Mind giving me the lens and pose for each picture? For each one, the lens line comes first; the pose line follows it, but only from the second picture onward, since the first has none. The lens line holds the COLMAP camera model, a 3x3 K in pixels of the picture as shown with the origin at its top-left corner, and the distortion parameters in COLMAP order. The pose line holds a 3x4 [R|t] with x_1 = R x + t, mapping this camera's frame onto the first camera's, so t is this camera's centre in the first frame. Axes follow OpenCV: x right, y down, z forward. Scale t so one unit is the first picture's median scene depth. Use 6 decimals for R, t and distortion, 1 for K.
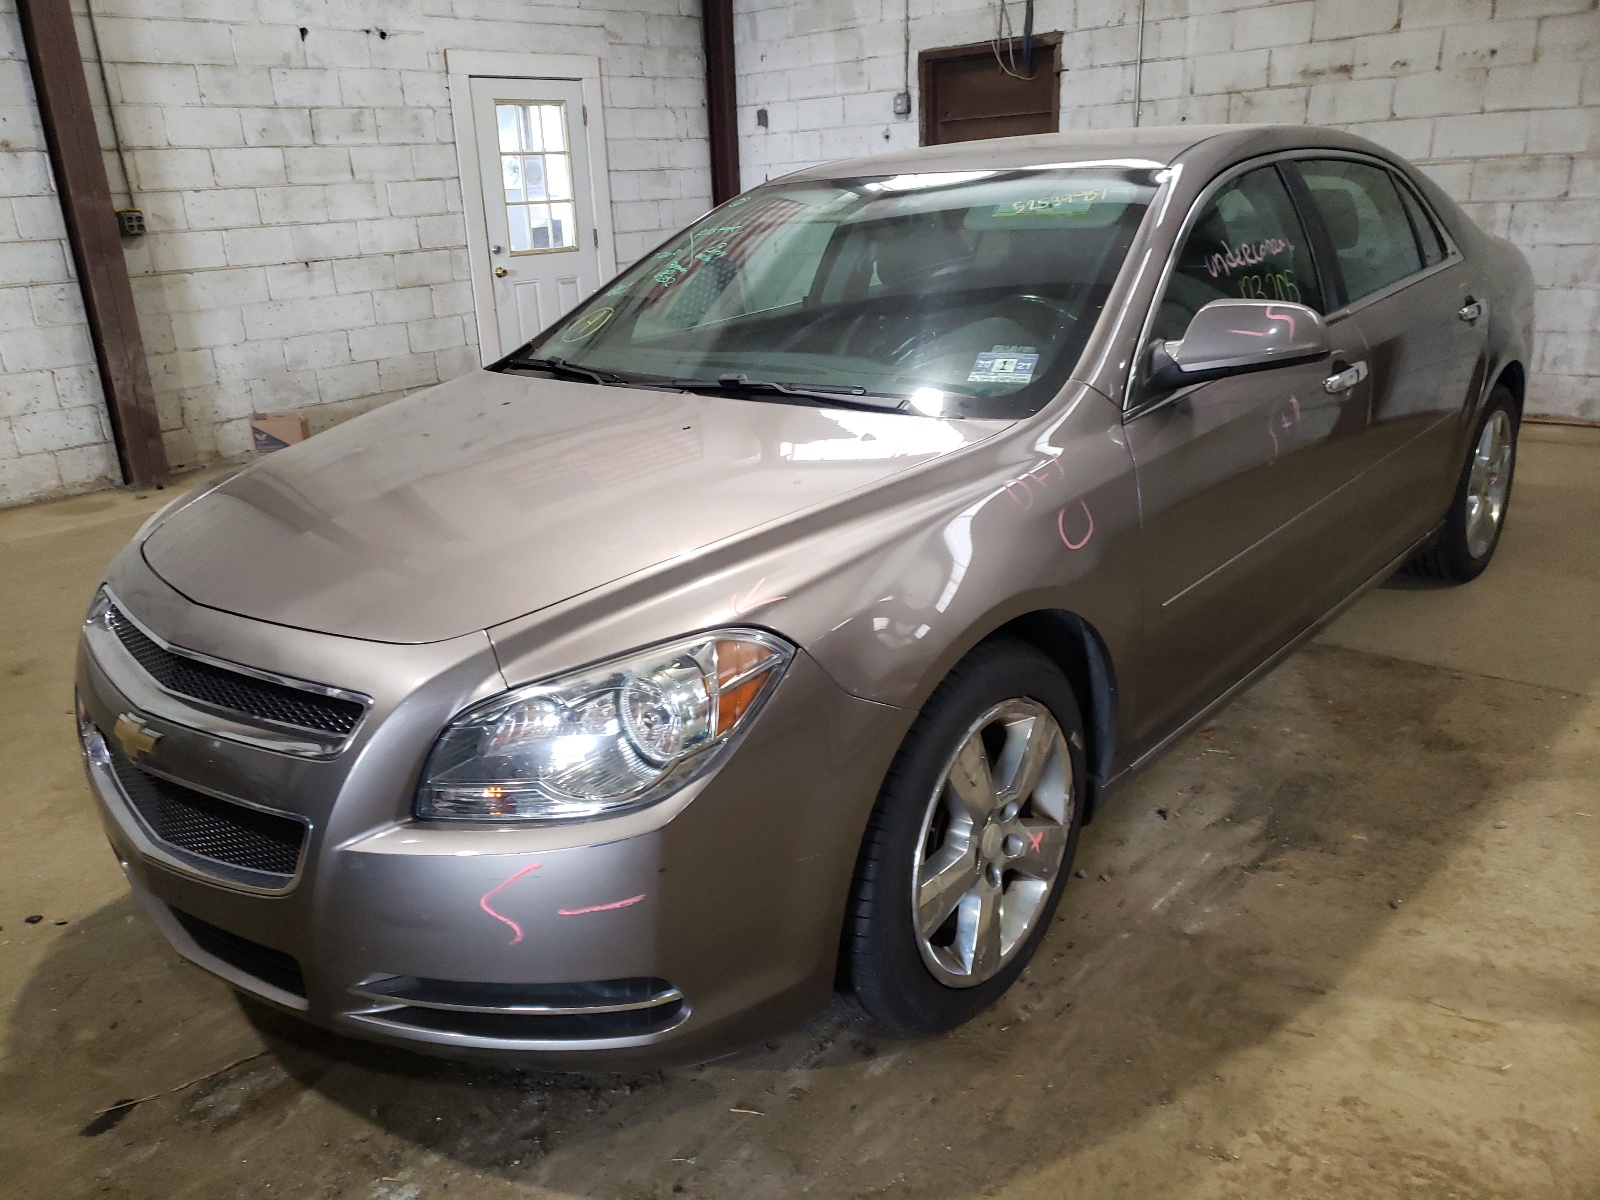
lens RADIAL K [[1233.8, 0, 757.5], [0, 1233.8, 602.0], [0, 0, 1]] dist [0.032224, -0.029100]
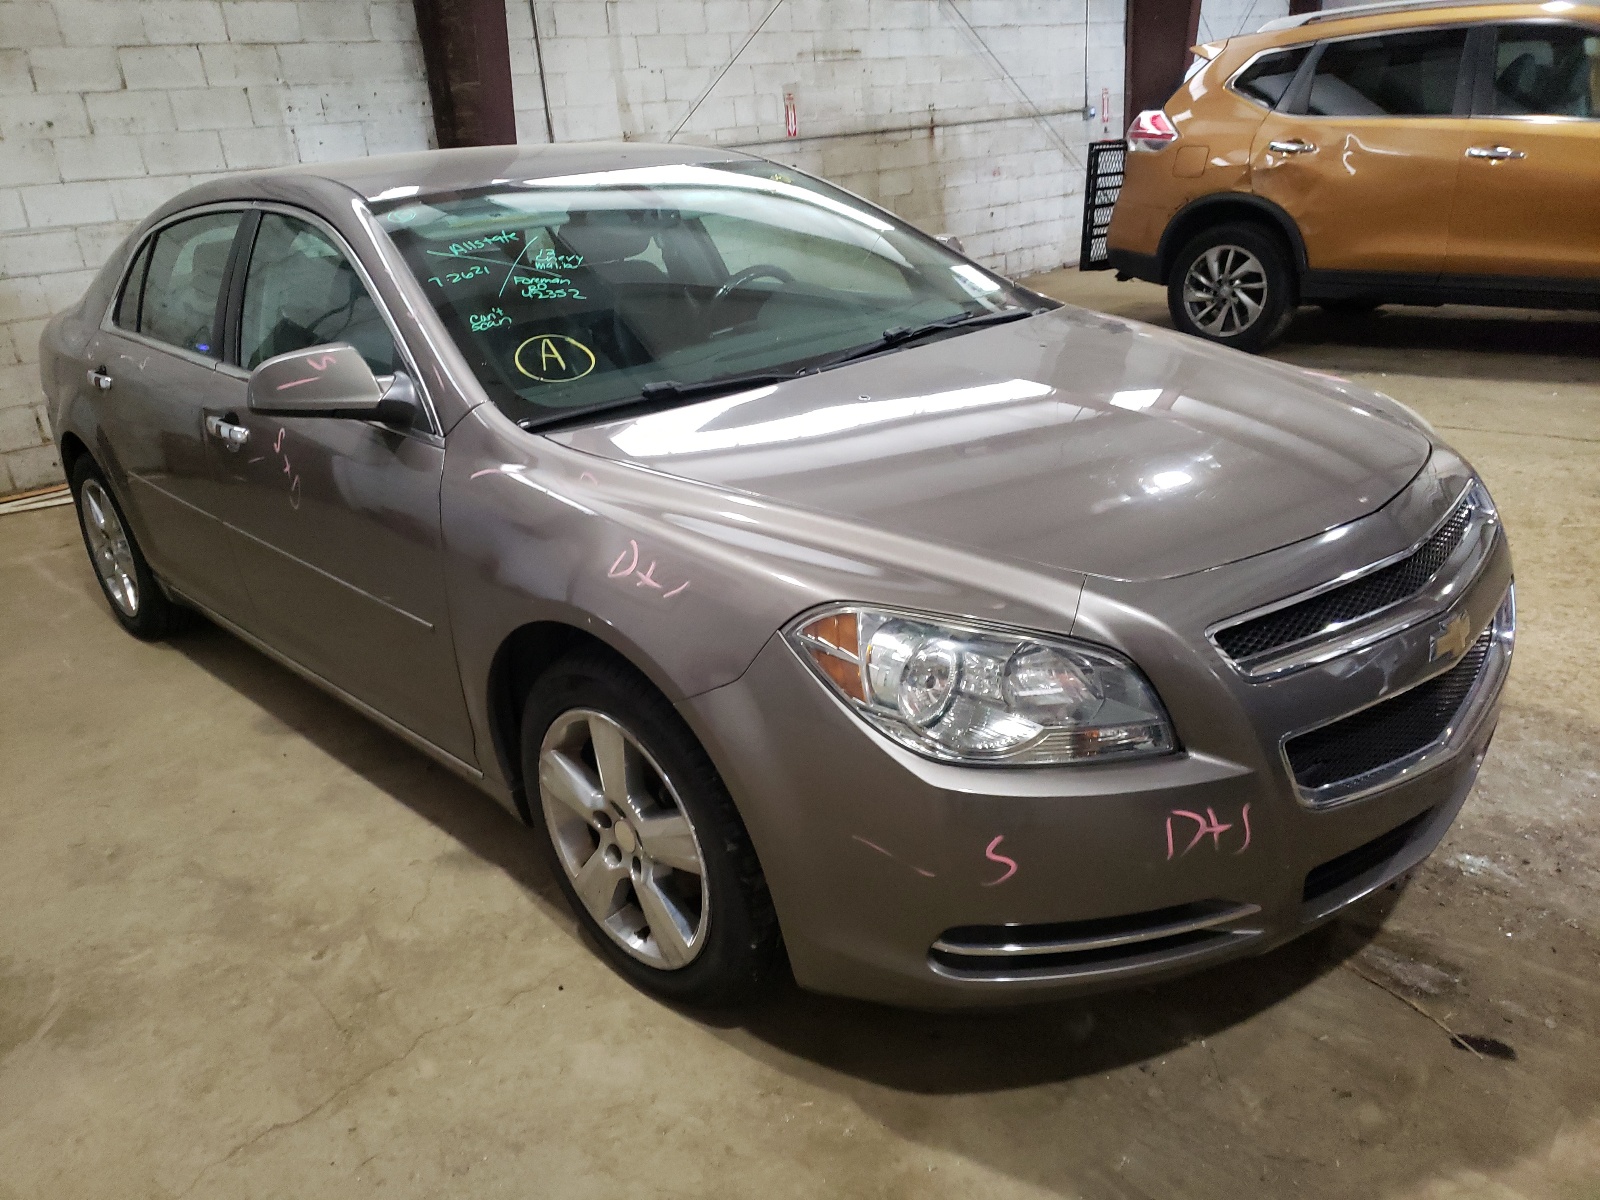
lens RADIAL K [[1213.2, 0, 753.7], [0, 1213.2, 645.2], [0, 0, 1]] dist [0.012122, 0.003081]
pose [[0.118751, -0.338682, 0.933377, -1.323189], [0.390917, 0.880057, 0.269599, -0.329352], [-0.912733, 0.332858, 0.236904, 1.147639]]
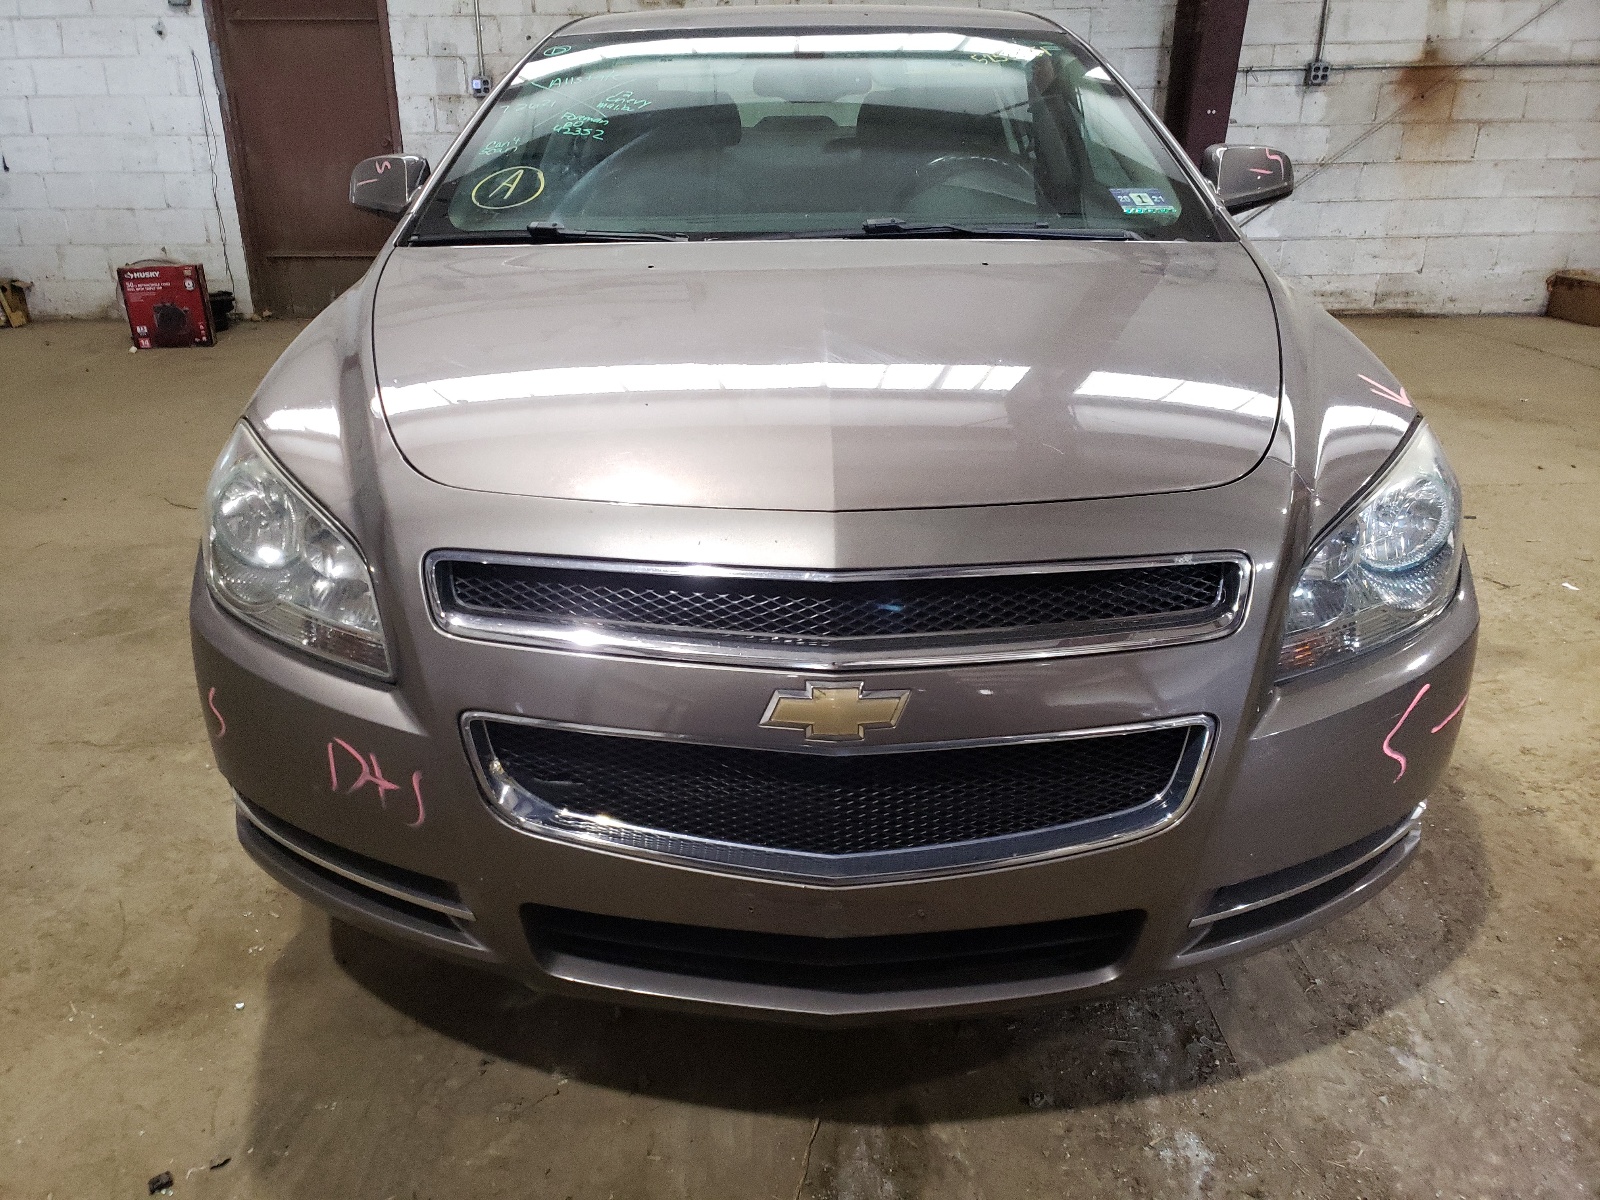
lens RADIAL K [[1233.8, 0, 757.5], [0, 1233.8, 602.0], [0, 0, 1]] dist [0.032224, -0.029100]
pose [[0.754427, -0.202033, 0.624518, -0.846643], [0.181040, 0.978593, 0.097878, -0.024533], [-0.630923, 0.039221, 0.774853, 0.443226]]
